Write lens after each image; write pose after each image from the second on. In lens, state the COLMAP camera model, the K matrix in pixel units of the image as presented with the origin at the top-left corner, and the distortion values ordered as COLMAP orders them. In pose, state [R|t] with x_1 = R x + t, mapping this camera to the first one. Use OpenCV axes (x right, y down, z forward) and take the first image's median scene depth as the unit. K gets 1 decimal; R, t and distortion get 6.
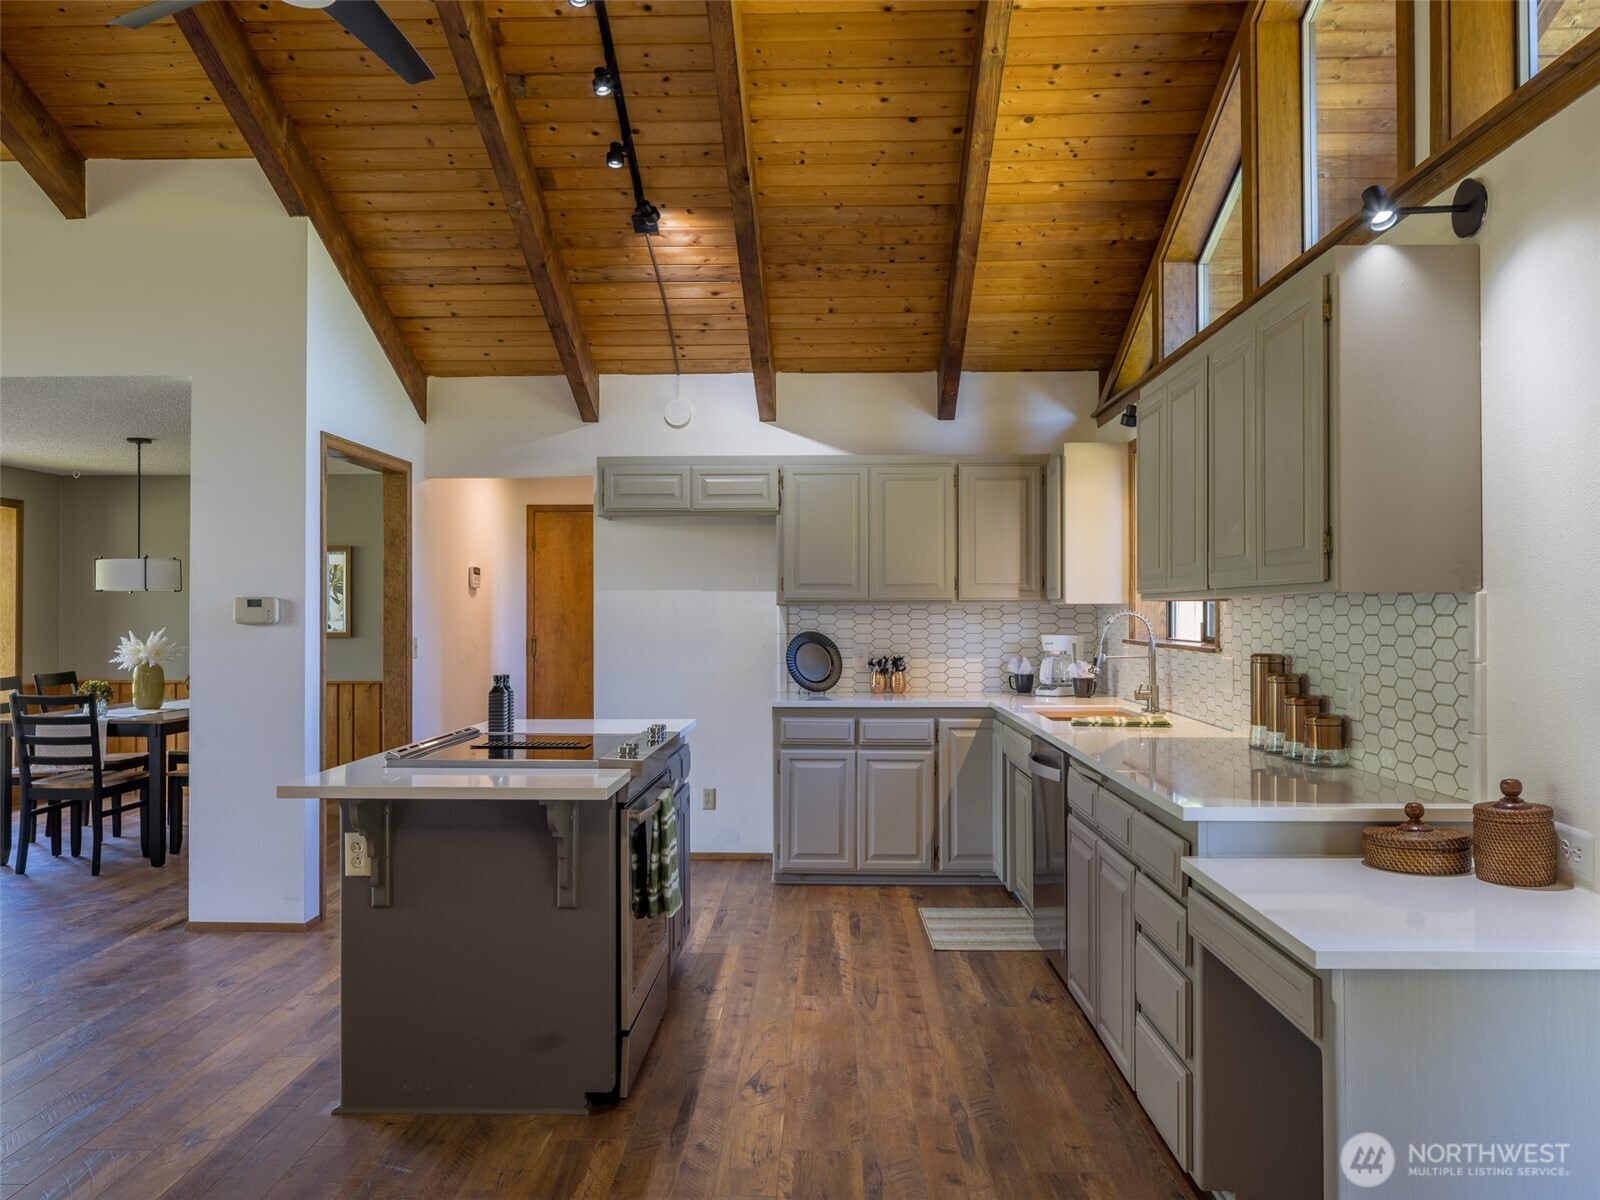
lens RADIAL K [[1215.5, 0, 800.0], [0, 1215.5, 600.0], [0, 0, 1]] dist [-0.005654, 0.003521]
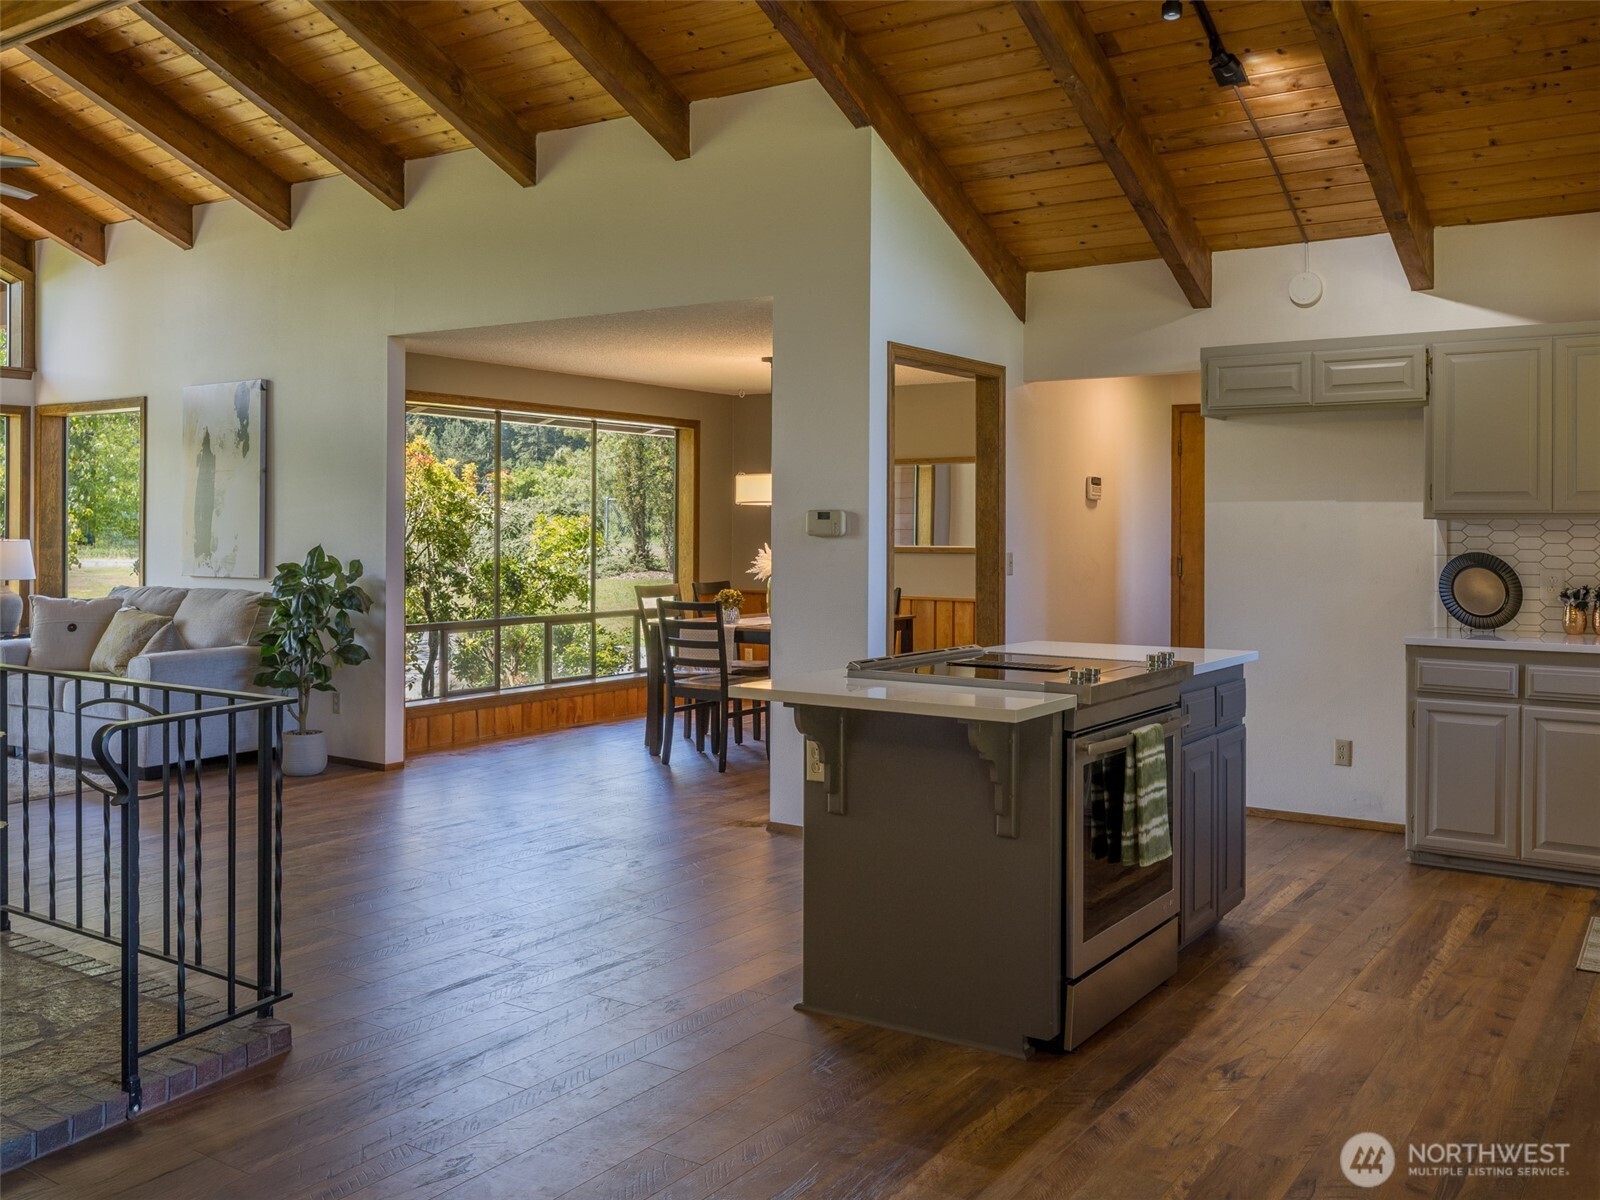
lens RADIAL K [[1401.7, 0, 803.7], [0, 1401.7, 526.7], [0, 0, 1]] dist [-0.001111, -0.001460]
pose [[0.849077, 0.004001, -0.528254, 0.133998], [0.000495, 0.999965, 0.008369, 0.001664], [0.528269, -0.007368, 0.849045, -0.003291]]
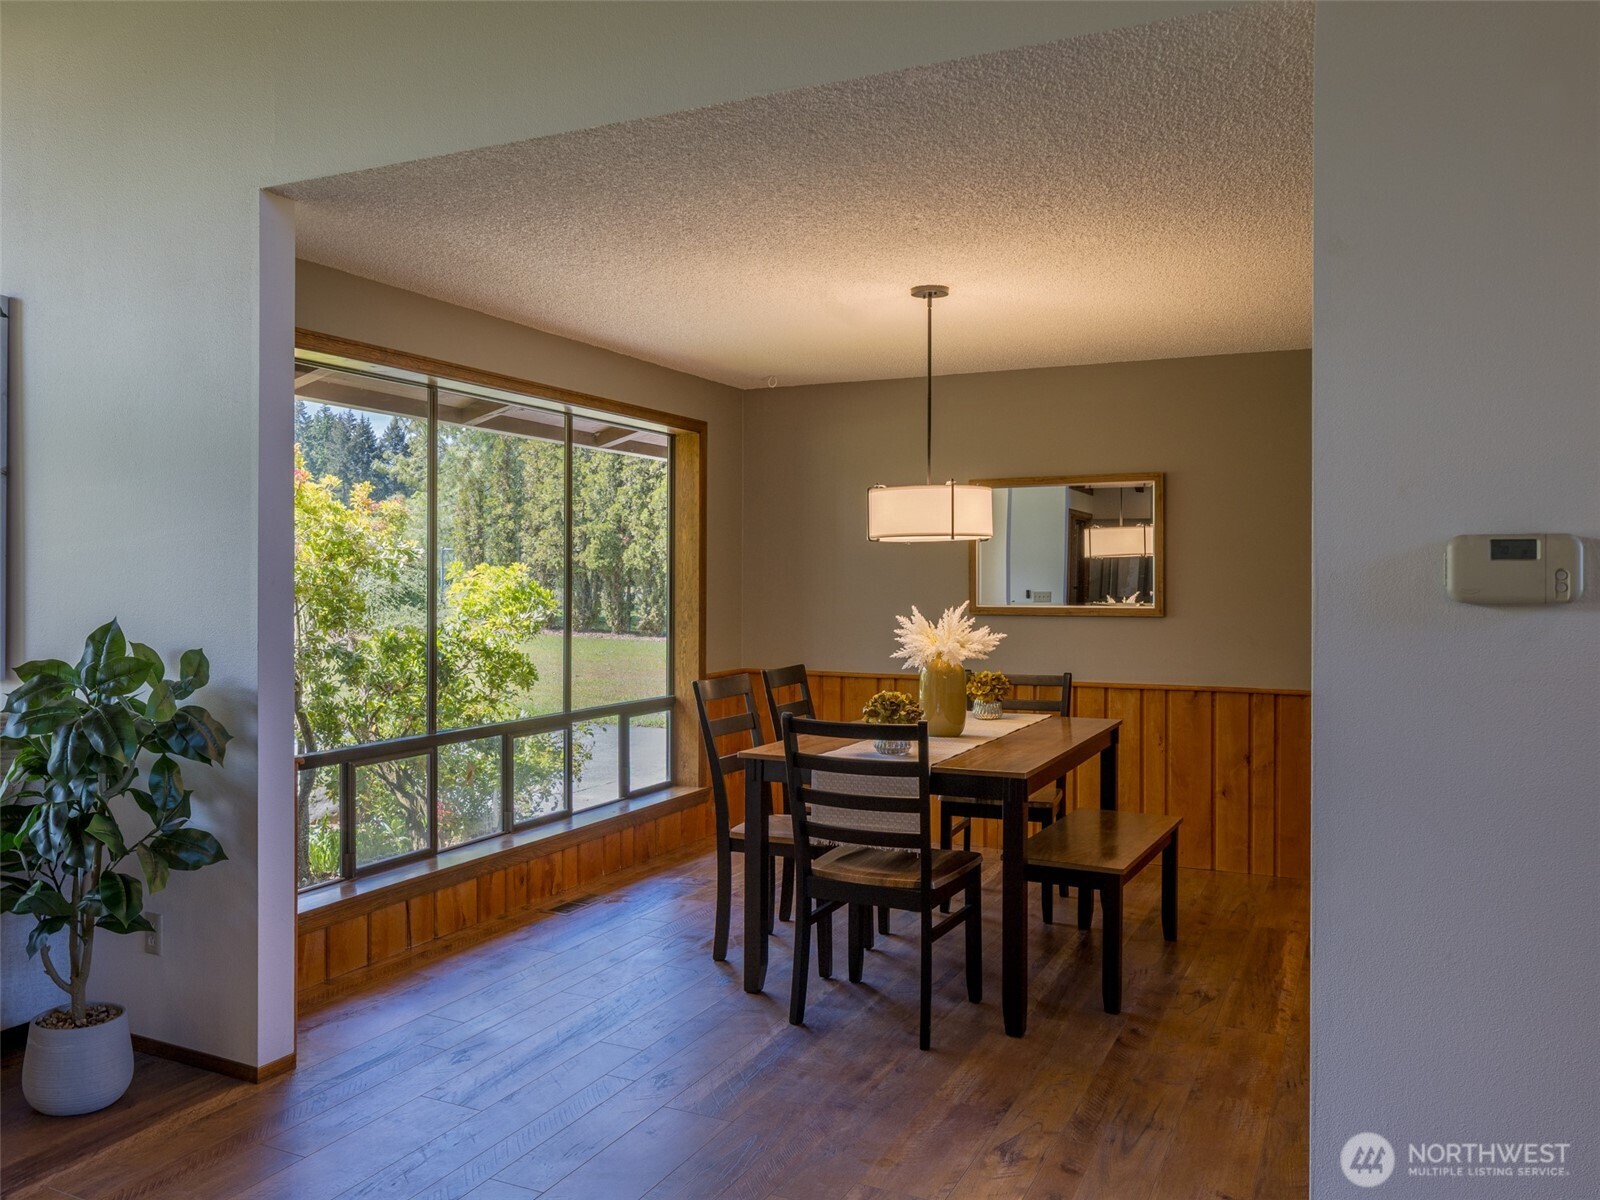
lens RADIAL K [[1271.0, 0, 745.0], [0, 1271.0, 580.6], [0, 0, 1]] dist [-0.001790, 0.002203]
pose [[0.906545, 0.002681, -0.422100, -0.431315], [0.002259, 0.999935, 0.011202, 0.006340], [0.422103, -0.011109, 0.906480, 0.461310]]
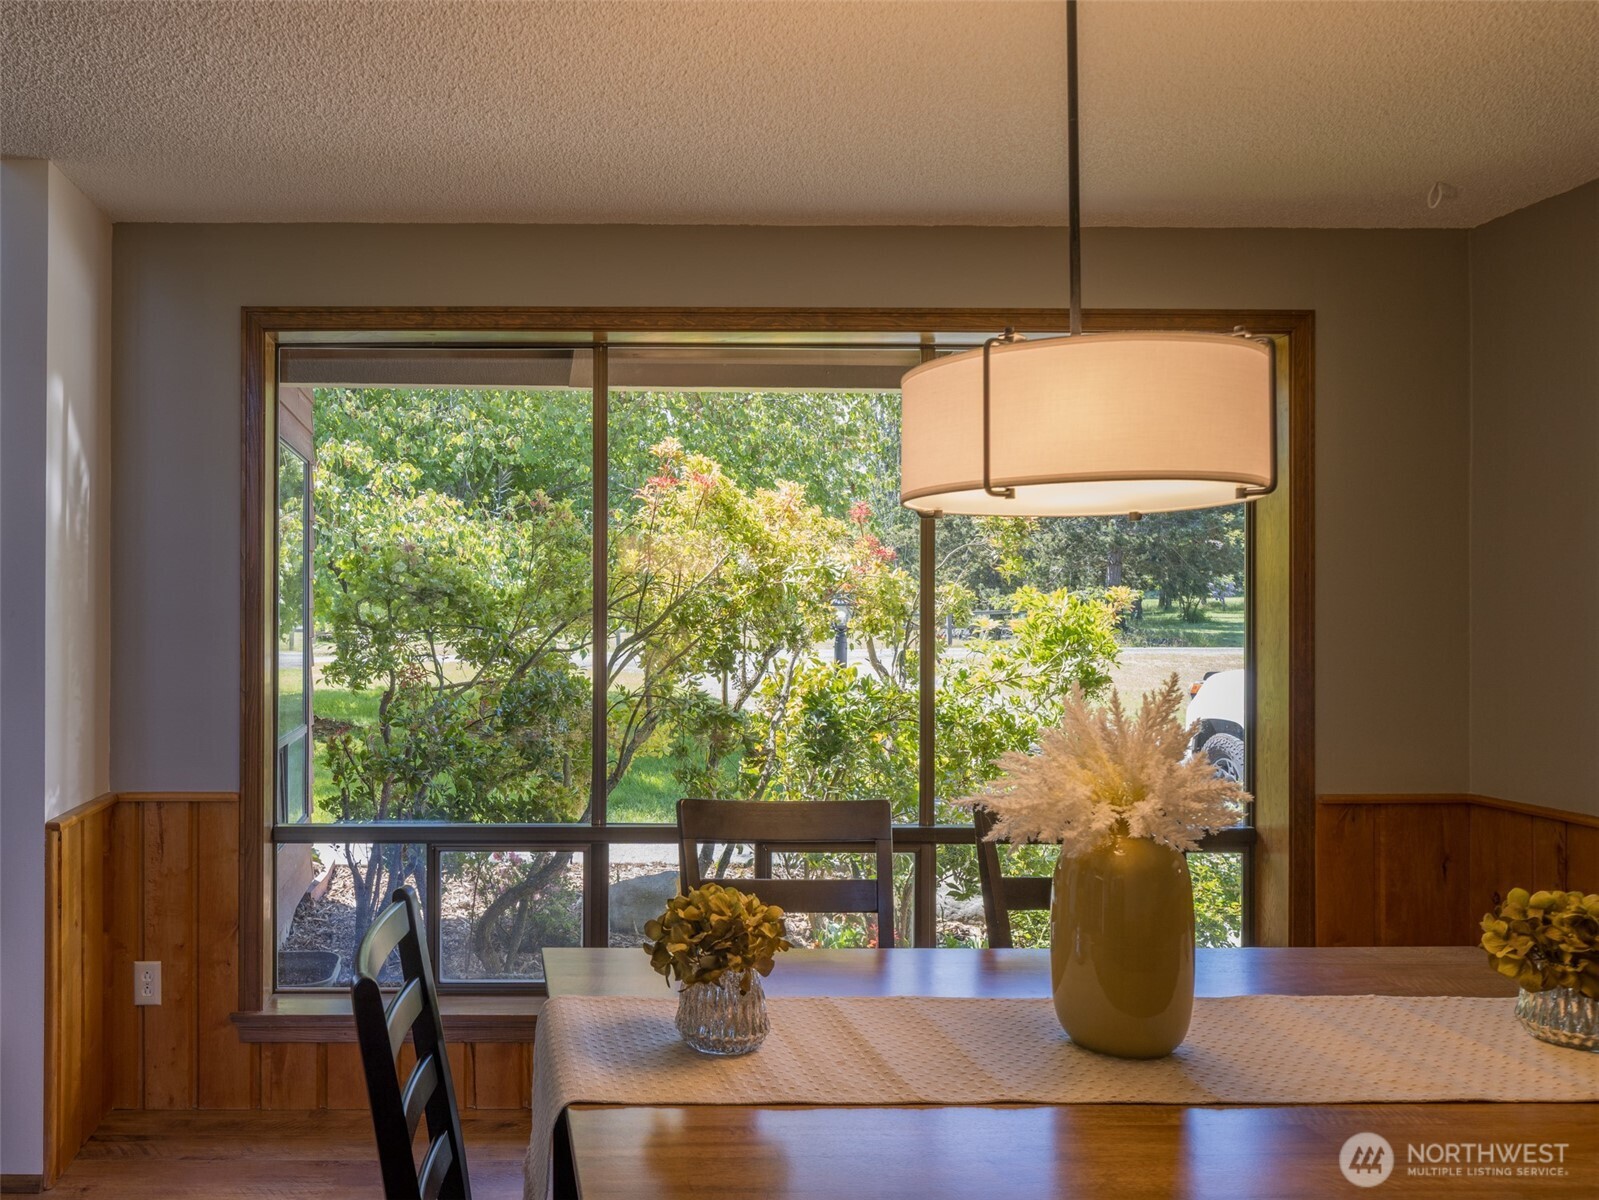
lens RADIAL K [[1214.7, 0, 799.5], [0, 1214.7, 600.0], [0, 0, 1]] dist [-0.005654, 0.003521]
pose [[0.050474, -0.001175, -0.998725, -0.389106], [0.008988, 0.999959, -0.000723, 0.010128], [0.998685, -0.008940, 0.050482, 1.186818]]
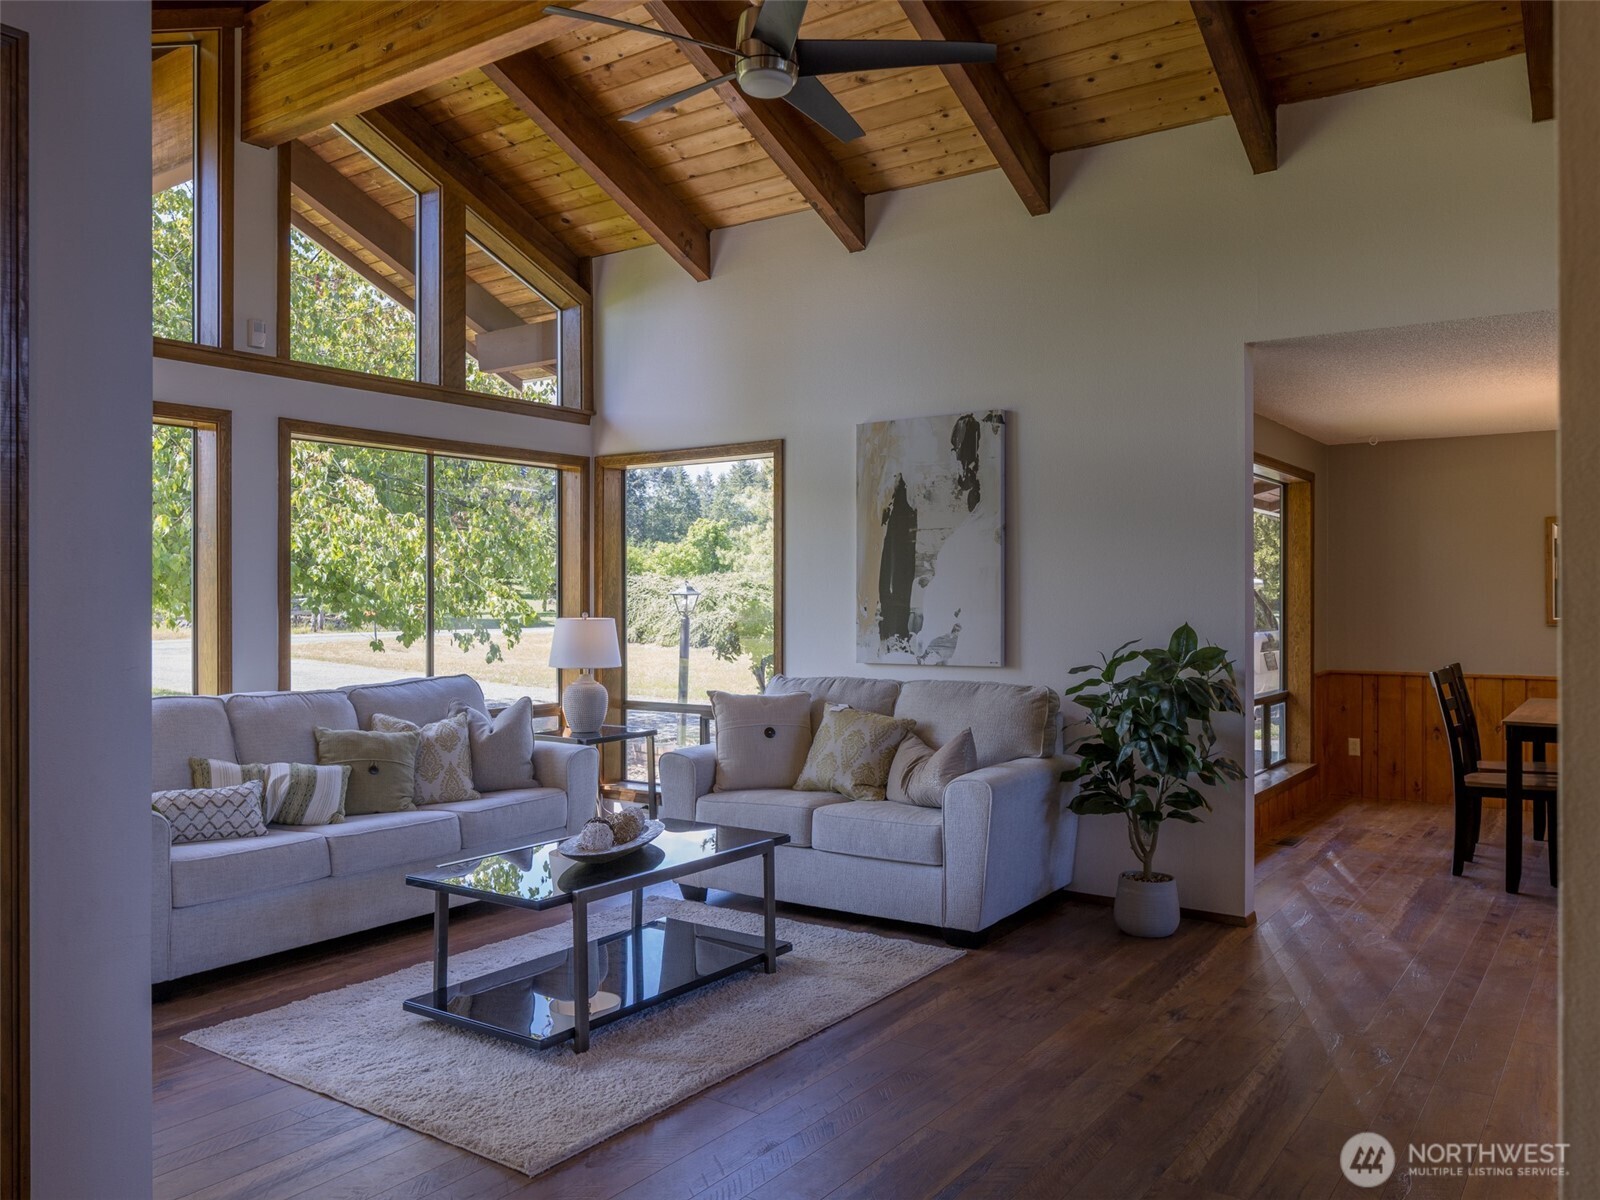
lens RADIAL K [[1215.5, 0, 800.0], [0, 1215.5, 600.0], [0, 0, 1]] dist [-0.005654, 0.003521]
pose [[0.833595, 0.003034, -0.552369, -0.661531], [0.004426, 0.999916, 0.012172, 0.000618], [0.552359, -0.012591, 0.833511, 0.032170]]
